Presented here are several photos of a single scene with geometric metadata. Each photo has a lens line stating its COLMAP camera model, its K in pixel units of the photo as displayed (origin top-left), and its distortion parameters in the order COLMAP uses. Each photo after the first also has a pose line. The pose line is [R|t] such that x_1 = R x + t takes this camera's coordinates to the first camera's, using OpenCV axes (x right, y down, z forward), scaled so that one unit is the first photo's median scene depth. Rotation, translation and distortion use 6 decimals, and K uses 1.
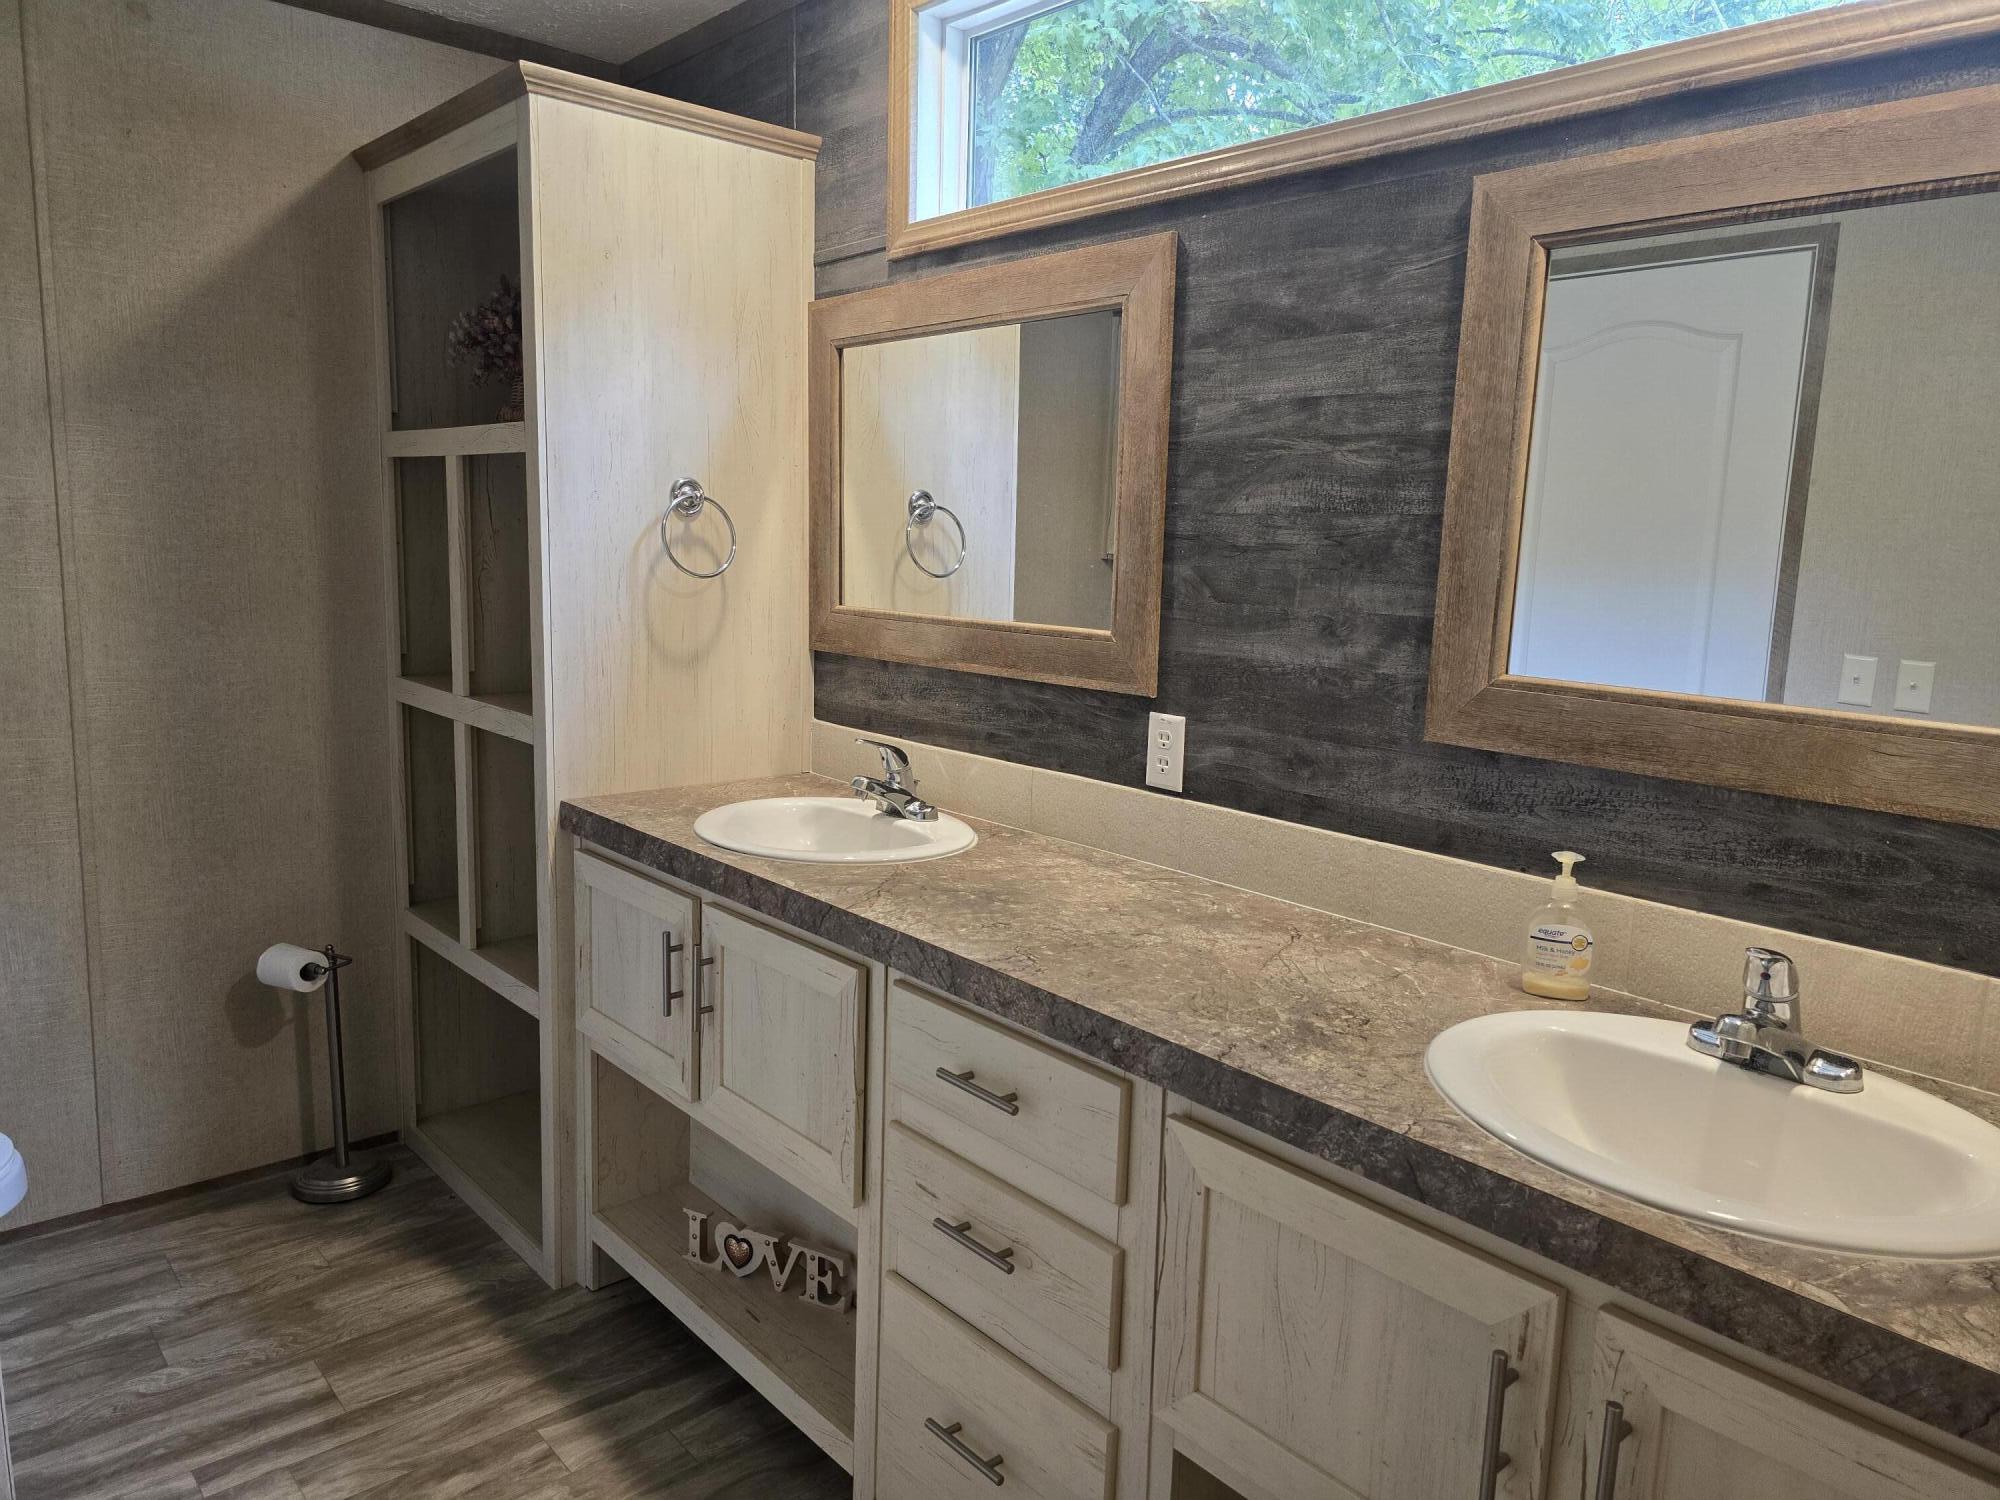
lens RADIAL K [[1347.5, 0, 977.5], [0, 1347.5, 743.3], [0, 0, 1]] dist [0.059309, -0.057892]
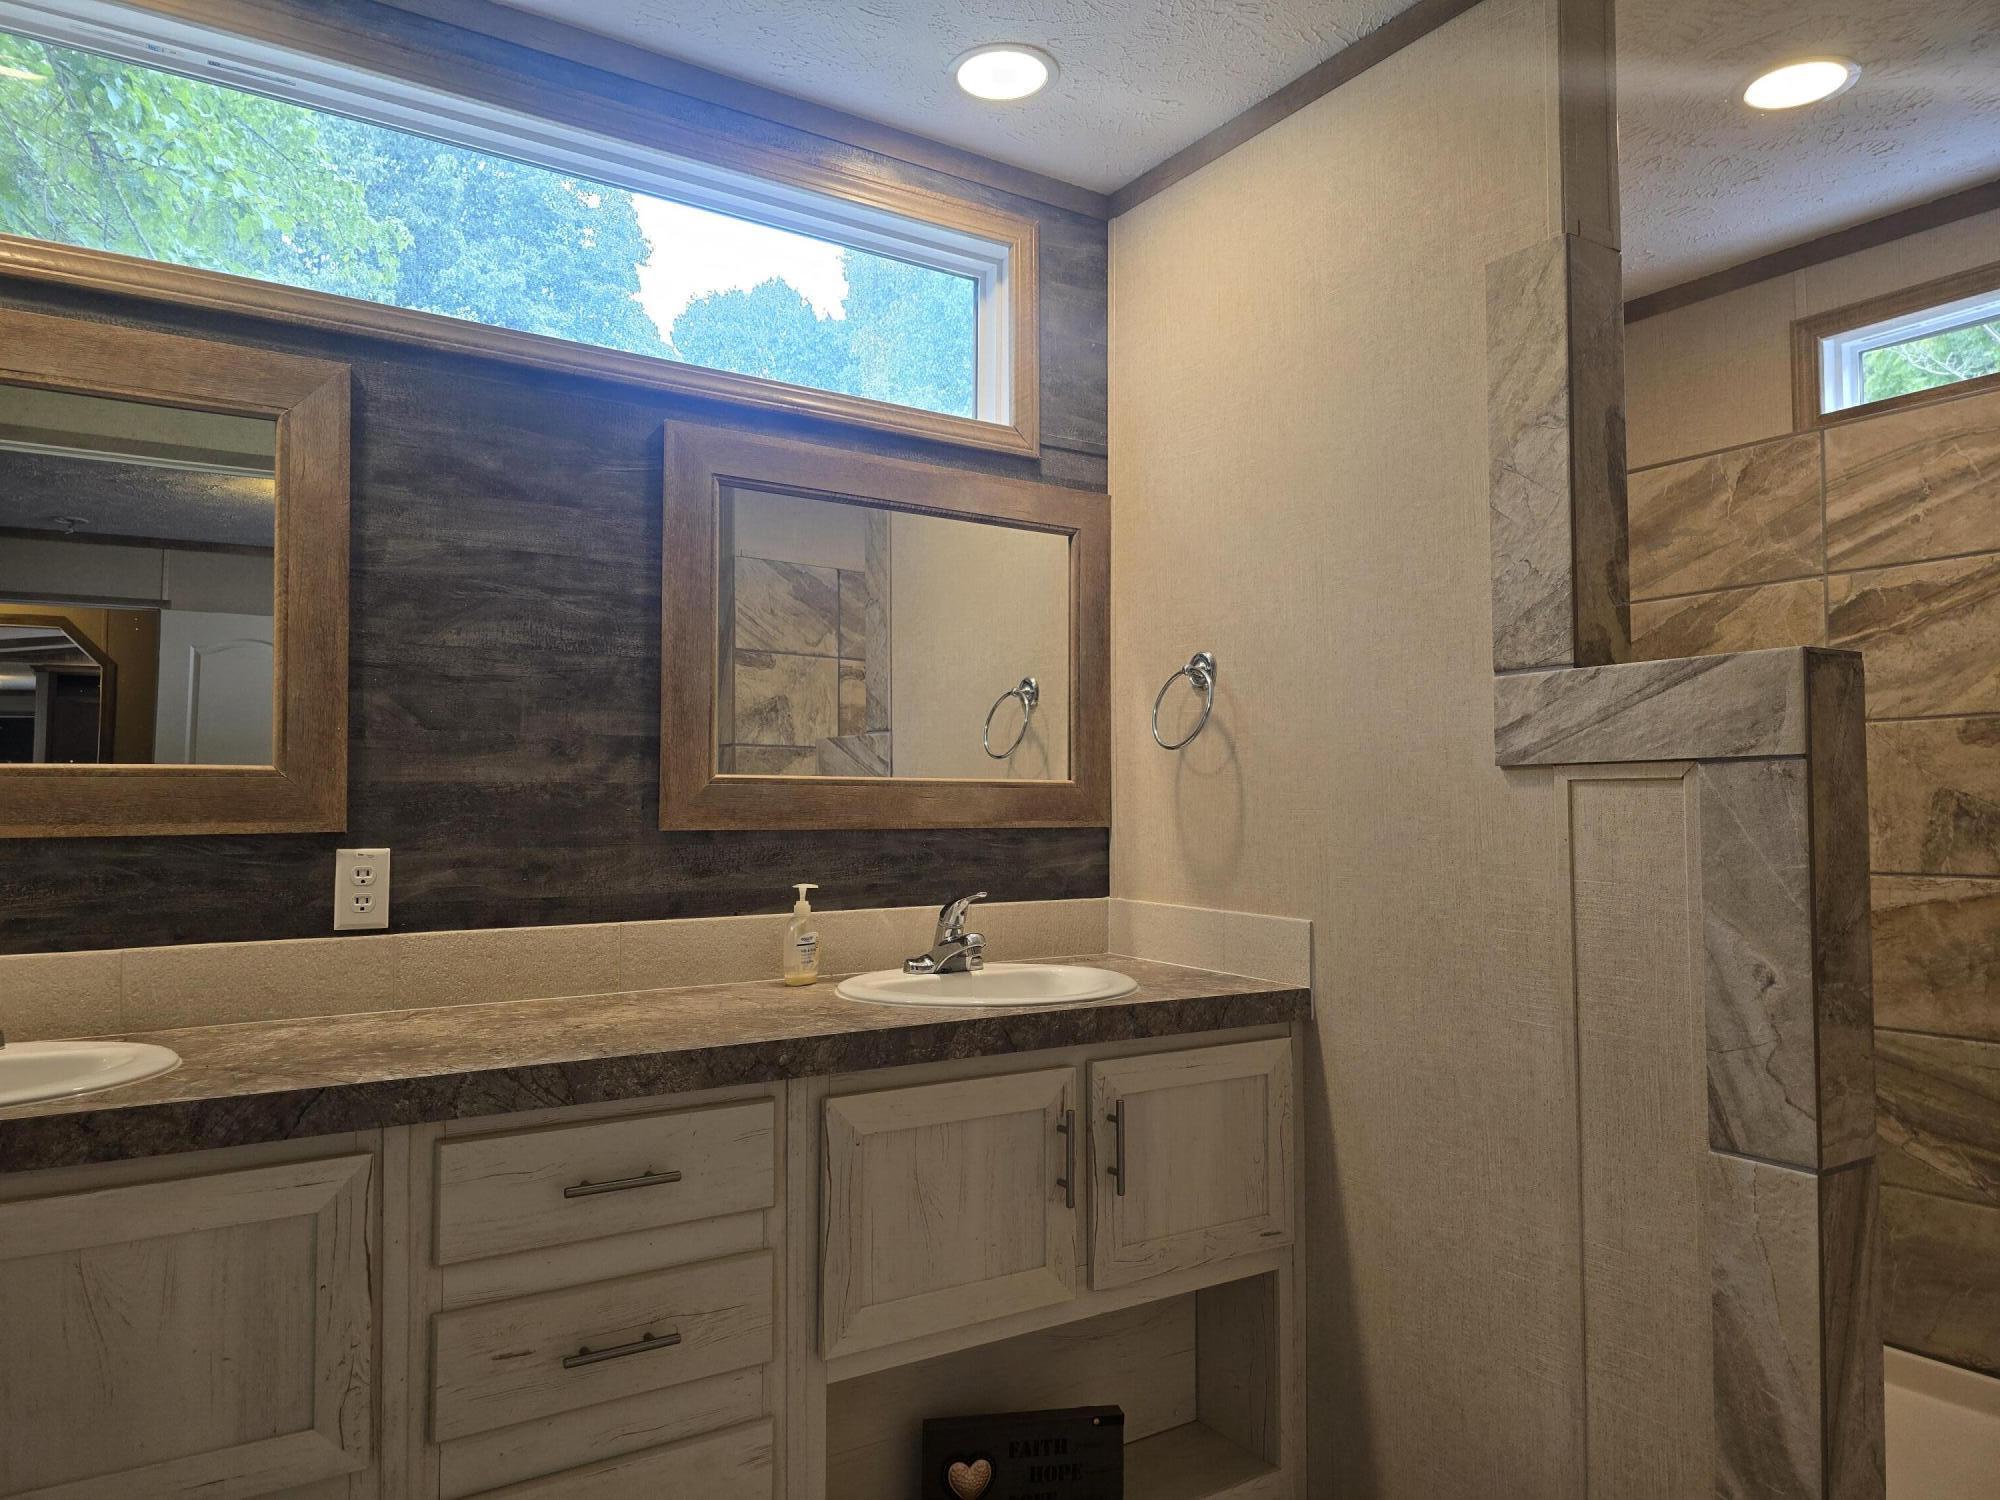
lens RADIAL K [[1347.5, 0, 1000.5], [0, 1347.5, 752.1], [0, 0, 1]] dist [0.059309, -0.057892]
pose [[0.129980, 0.010446, 0.991462, -0.845958], [0.161767, 0.986323, -0.031599, 0.016076], [-0.978231, 0.164493, 0.126513, 0.482020]]
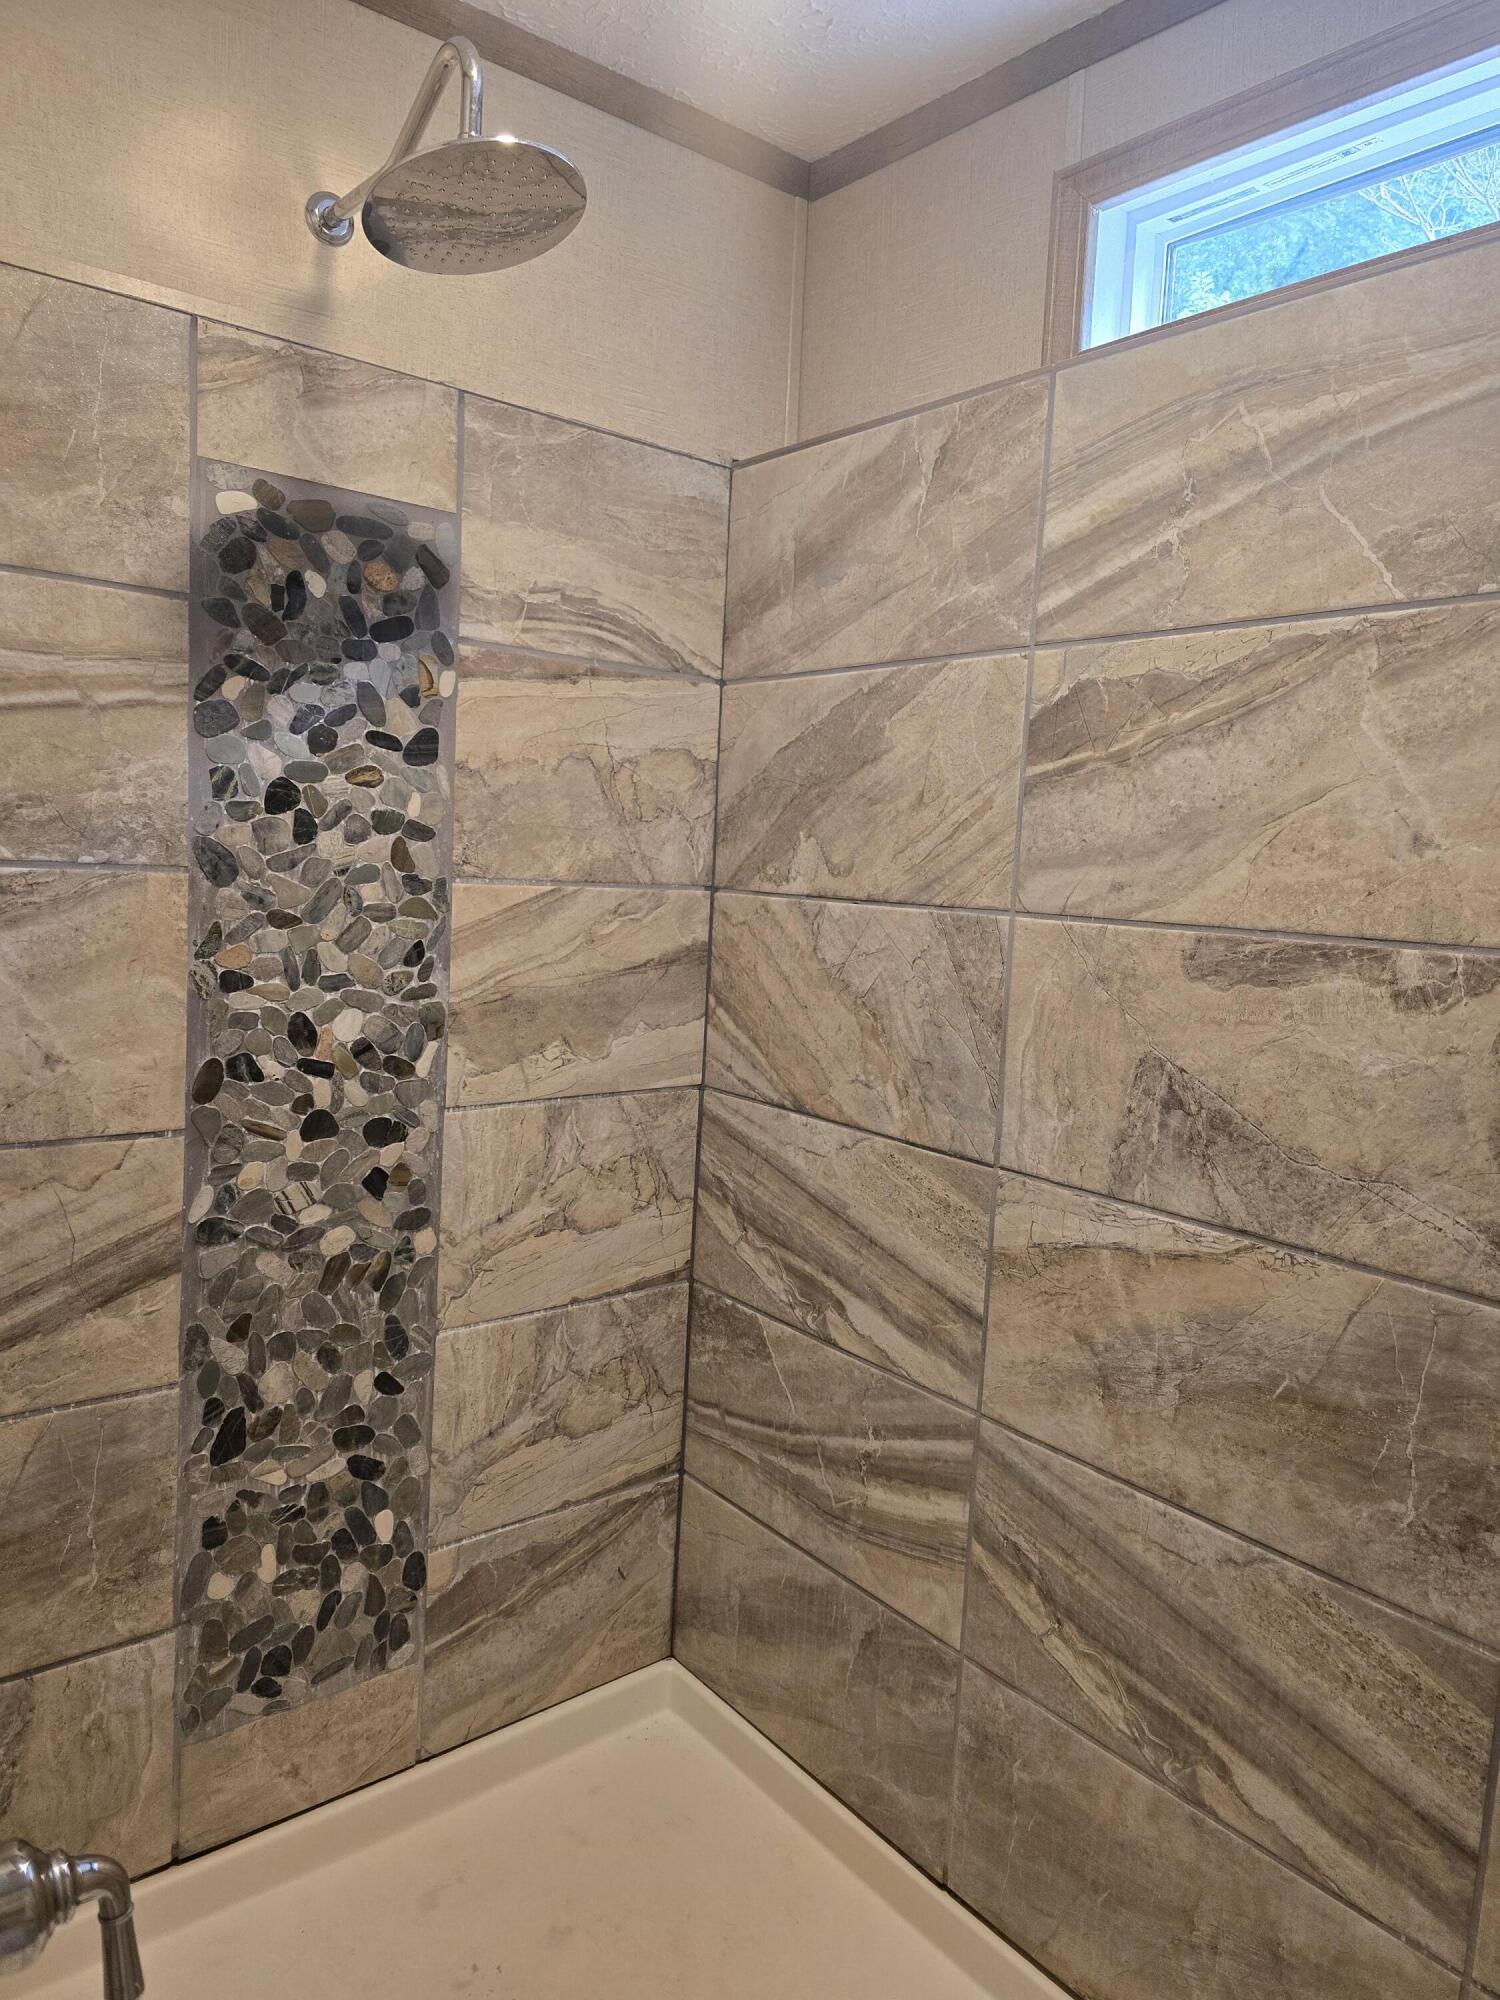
lens RADIAL K [[1347.5, 0, 761.2], [0, 1347.5, 989.2], [0, 0, 1]] dist [0.059309, -0.057892]
pose [[0.021179, -0.135480, 0.990554, -0.411718], [0.114109, 0.984629, 0.132230, 0.007275], [-0.993242, 0.110231, 0.036313, 0.150884]]
